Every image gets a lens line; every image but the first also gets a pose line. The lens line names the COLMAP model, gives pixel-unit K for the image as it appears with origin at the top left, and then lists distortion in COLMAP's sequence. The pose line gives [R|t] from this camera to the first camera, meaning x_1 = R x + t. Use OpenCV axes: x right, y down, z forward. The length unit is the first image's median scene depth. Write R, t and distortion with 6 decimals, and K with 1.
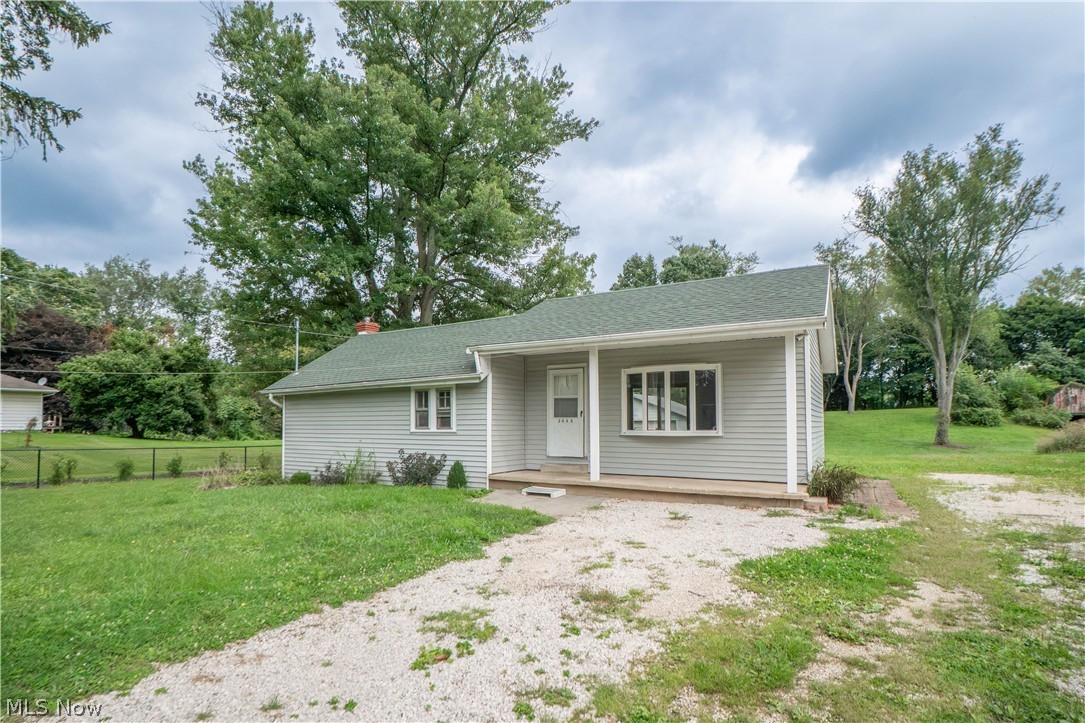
lens RADIAL K [[549.6, 0, 529.9], [0, 549.6, 396.2], [0, 0, 1]] dist [-0.033594, 0.001609]
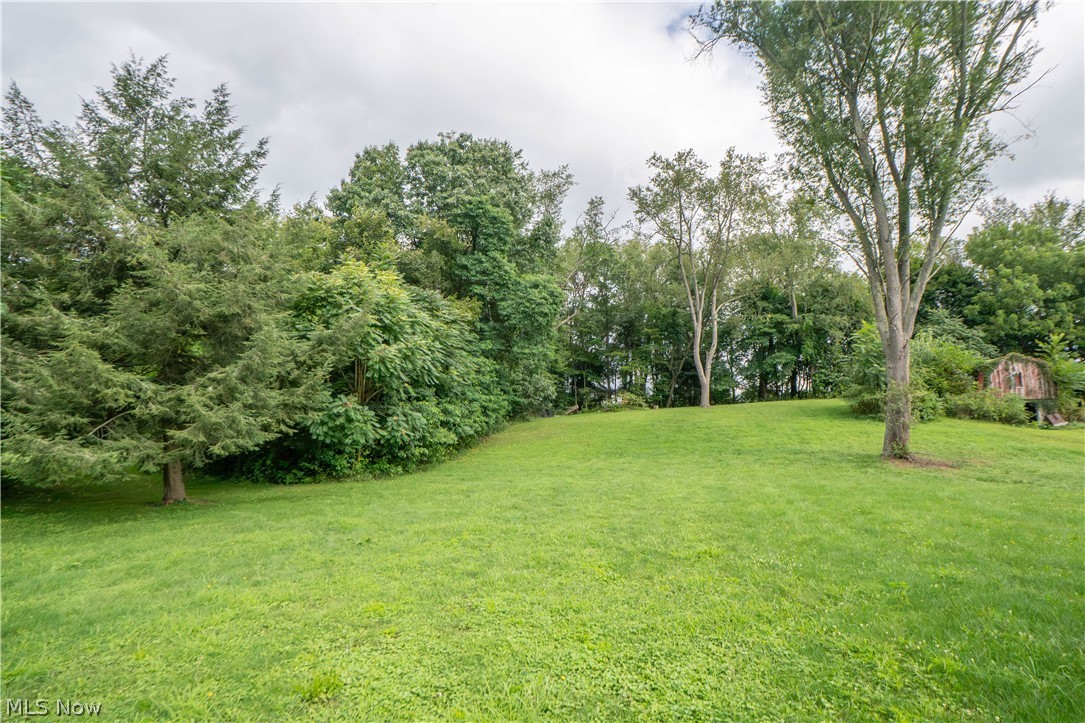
lens RADIAL K [[528.8, 0, 538.9], [0, 528.8, 360.6], [0, 0, 1]] dist [-0.021435, 0.000252]
pose [[0.967755, 0.015132, 0.251438, 0.346009], [0.006608, 0.996325, -0.085393, 0.041858], [-0.251807, 0.084301, 0.964099, 0.634841]]
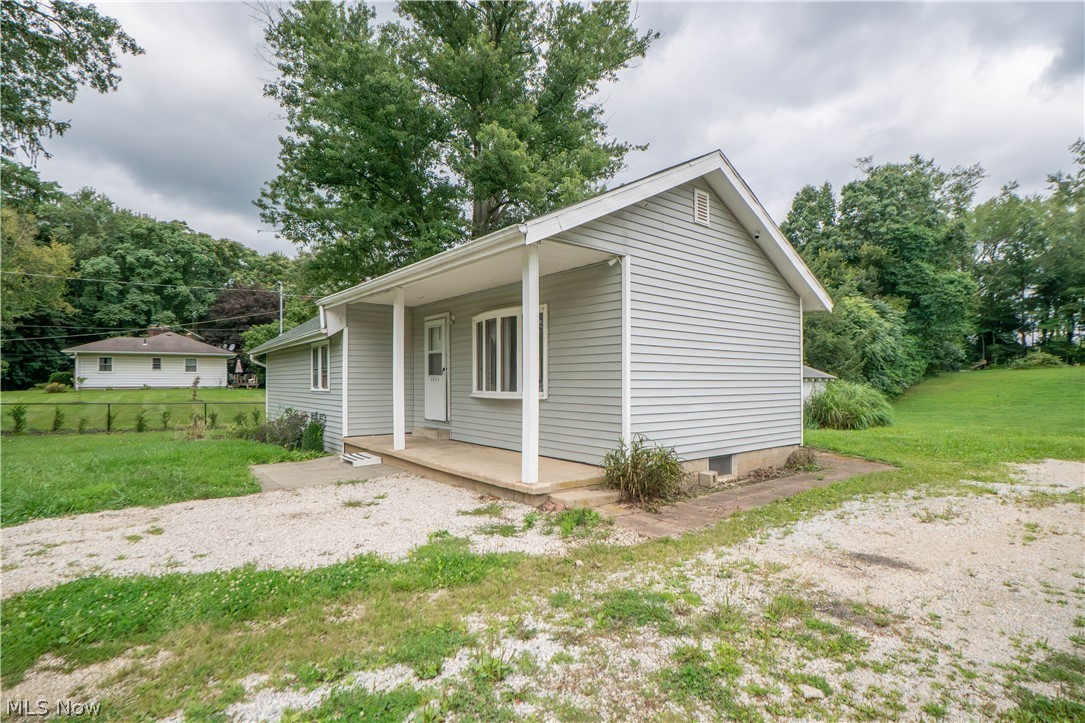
lens RADIAL K [[547.2, 0, 532.4], [0, 547.2, 371.0], [0, 0, 1]] dist [-0.036642, 0.007409]
pose [[0.932752, -0.006272, -0.360464, 0.139370], [0.018015, 0.999410, 0.029227, 0.002455], [0.360068, -0.033755, 0.932315, 0.065701]]
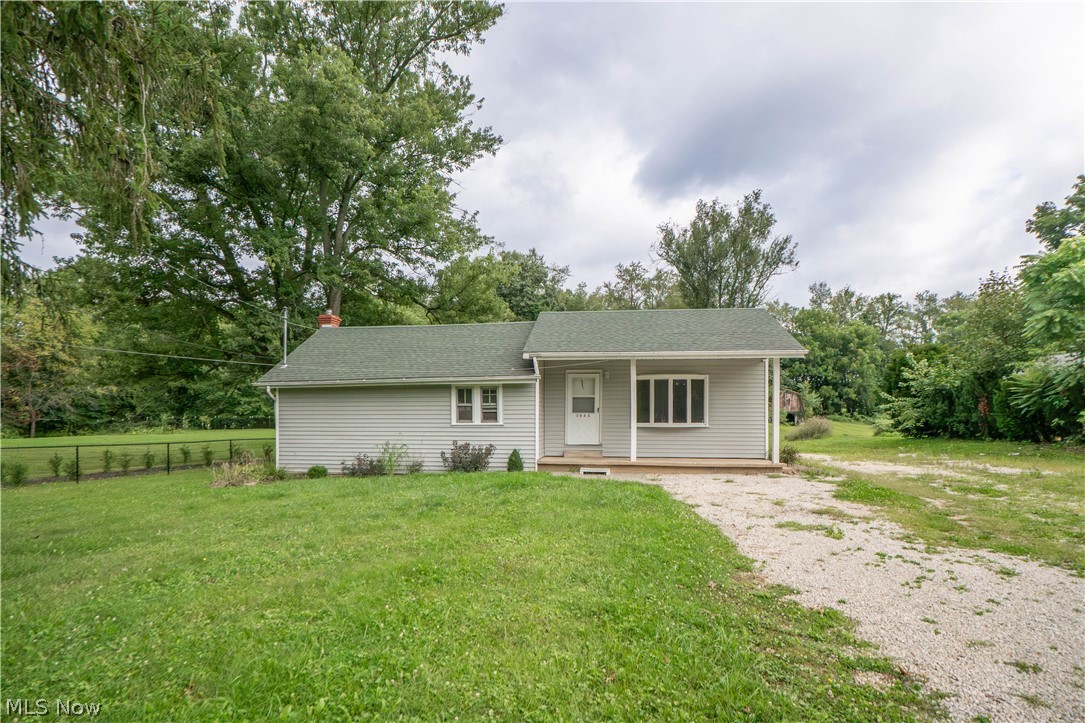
lens RADIAL K [[553.2, 0, 543.1], [0, 553.2, 411.7], [0, 0, 1]] dist [-0.033558, -0.000137]
pose [[0.912398, 0.006399, 0.409254, -0.140300], [-0.021470, 0.999249, 0.032242, -0.000544], [-0.408740, -0.038204, 0.911851, -0.025720]]
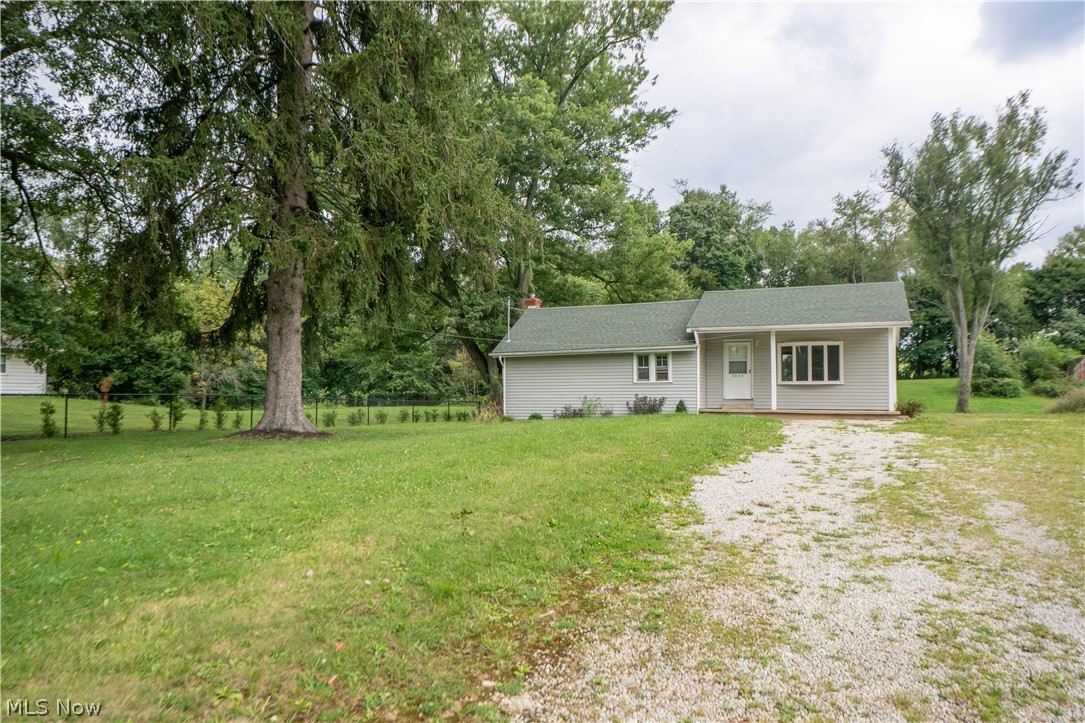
lens RADIAL K [[771.3, 0, 546.8], [0, 771.3, 369.3], [0, 0, 1]] dist [0.026475, 0.003687]
pose [[0.986839, 0.008220, 0.161497, -0.217854], [-0.009531, 0.999928, 0.007349, 0.004126], [-0.161425, -0.008791, 0.986846, -0.282352]]
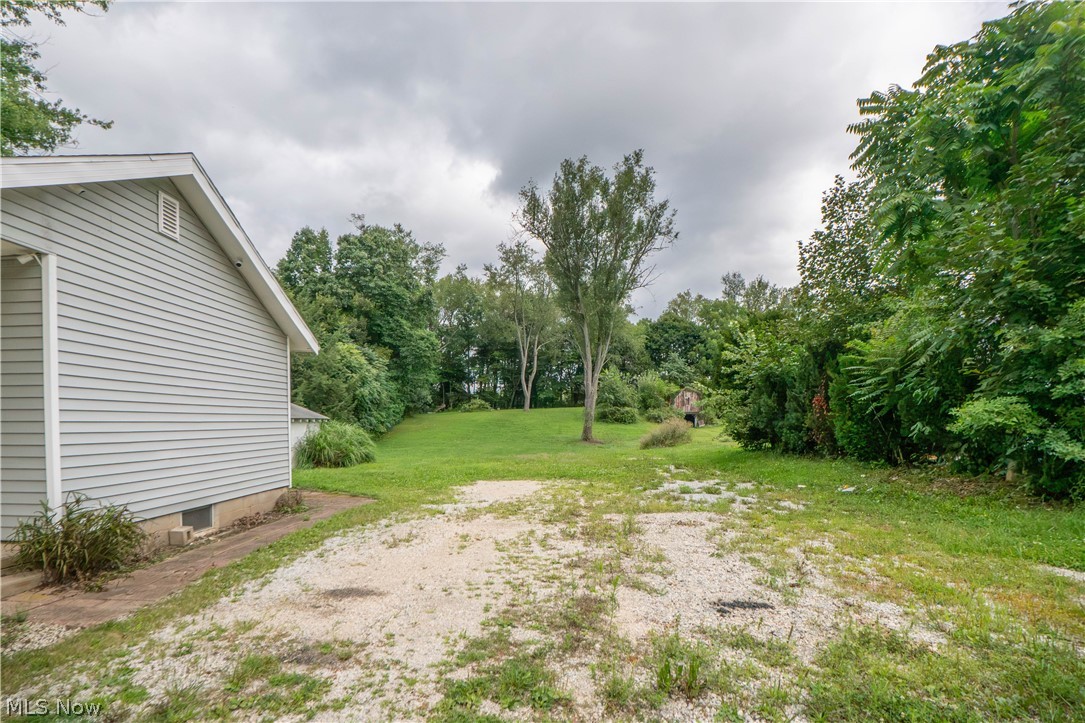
lens RADIAL K [[552.3, 0, 540.5], [0, 552.3, 431.0], [0, 0, 1]] dist [-0.033035, 0.001560]
pose [[0.875403, -0.011175, 0.483265, 0.143001], [-0.022143, 0.997756, 0.063183, 0.002420], [-0.482886, -0.066012, 0.873191, 0.069503]]
